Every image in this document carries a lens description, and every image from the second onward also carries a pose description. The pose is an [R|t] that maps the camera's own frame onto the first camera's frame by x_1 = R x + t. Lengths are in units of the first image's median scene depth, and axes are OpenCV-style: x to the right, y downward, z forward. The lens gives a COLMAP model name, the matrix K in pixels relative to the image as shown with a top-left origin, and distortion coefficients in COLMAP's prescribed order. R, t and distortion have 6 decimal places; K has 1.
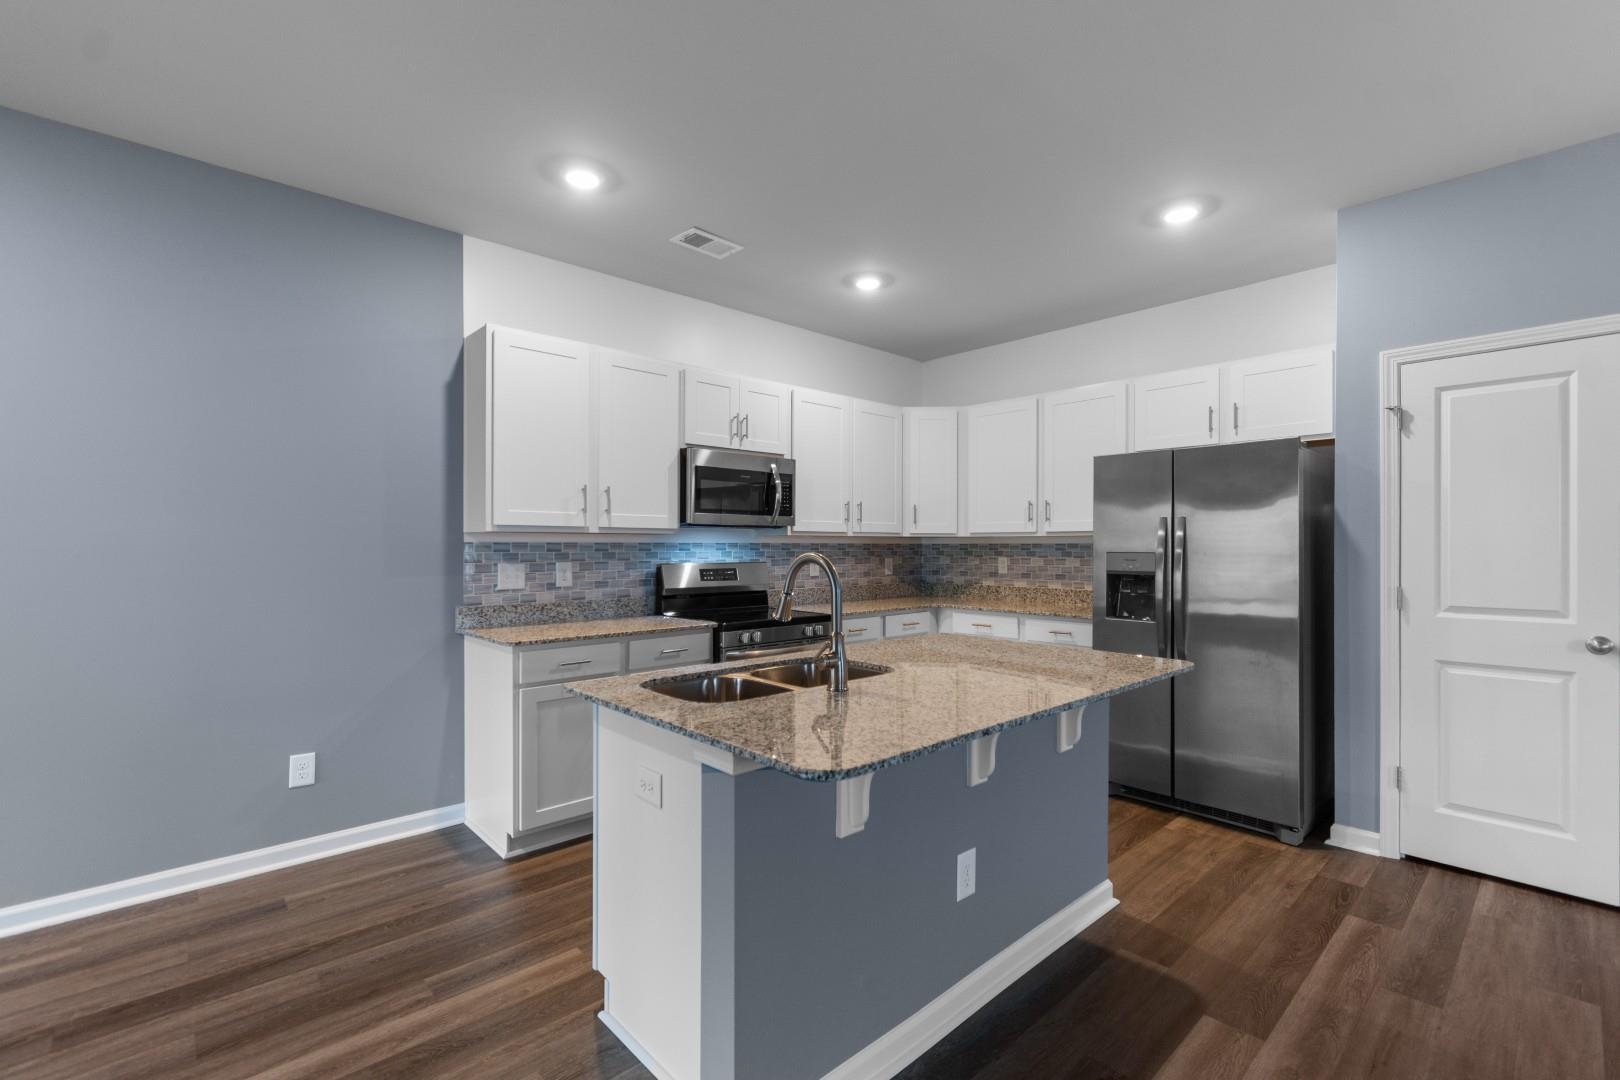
lens RADIAL K [[716.3, 0, 811.4], [0, 716.3, 548.2], [0, 0, 1]] dist [0.002266, -0.000648]
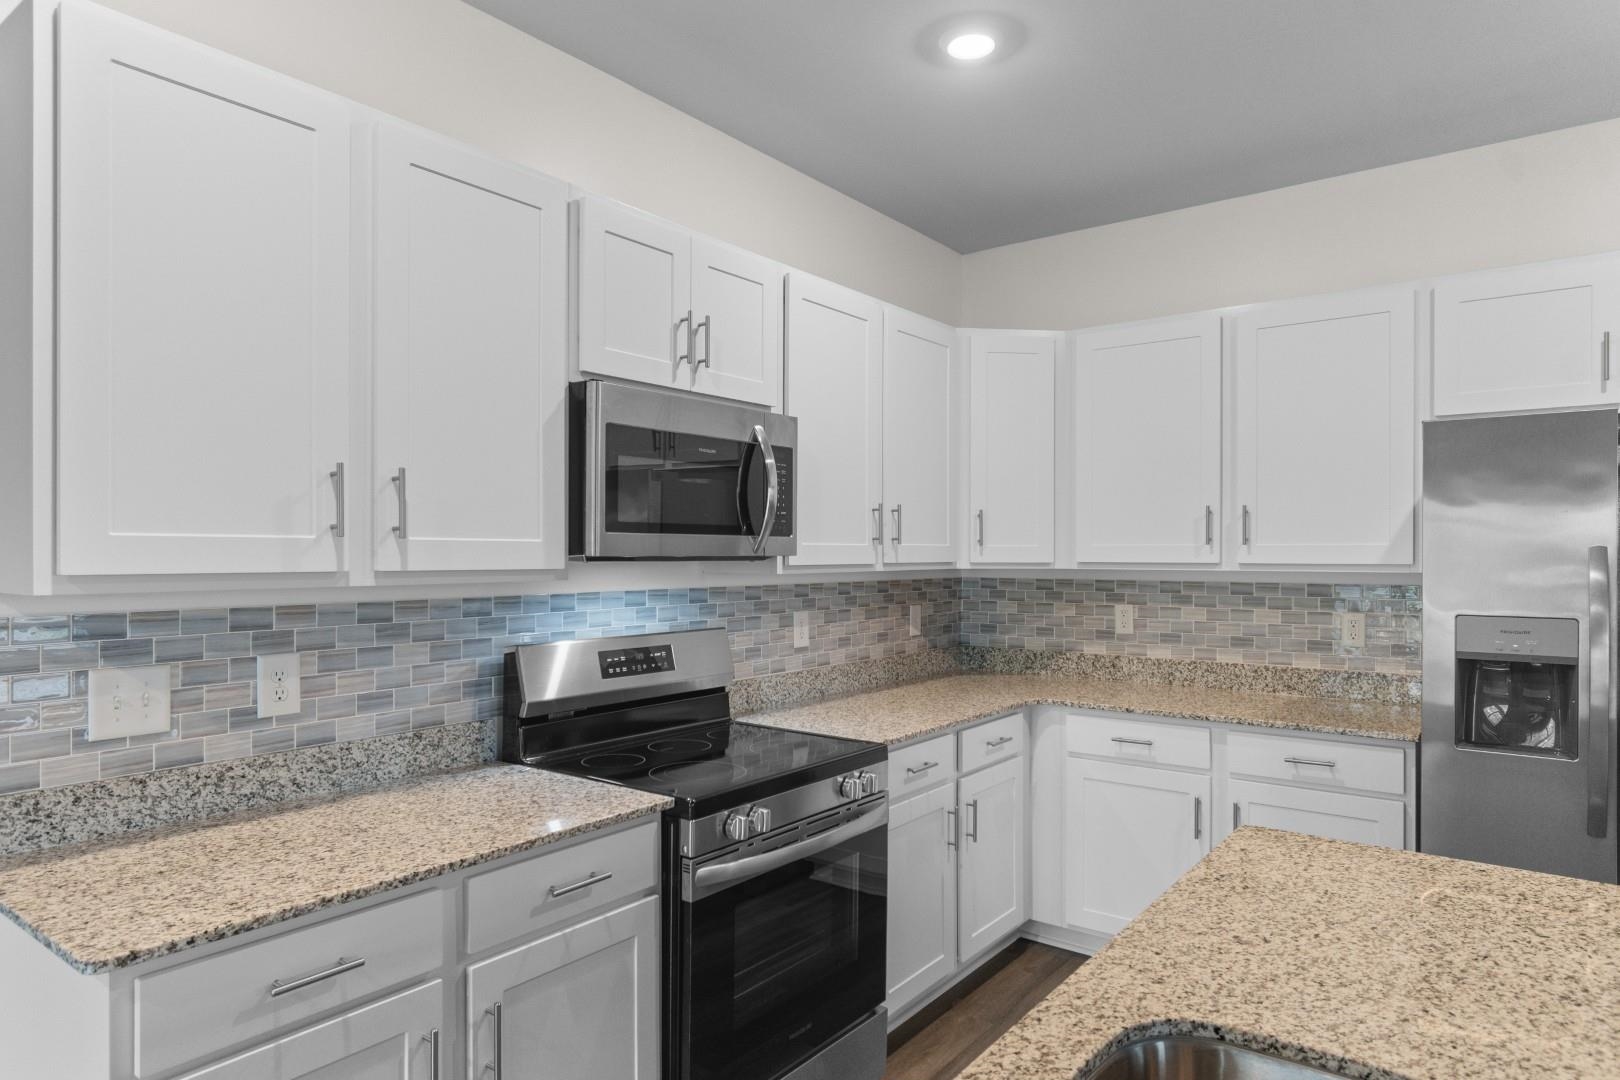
lens RADIAL K [[970.6, 0, 805.9], [0, 970.6, 553.8], [0, 0, 1]] dist [0.001637, -0.000855]
pose [[0.985668, -0.000606, 0.168694, -0.152988], [0.000936, 0.999998, -0.001878, -0.037645], [-0.168693, 0.002008, 0.985667, 0.433620]]
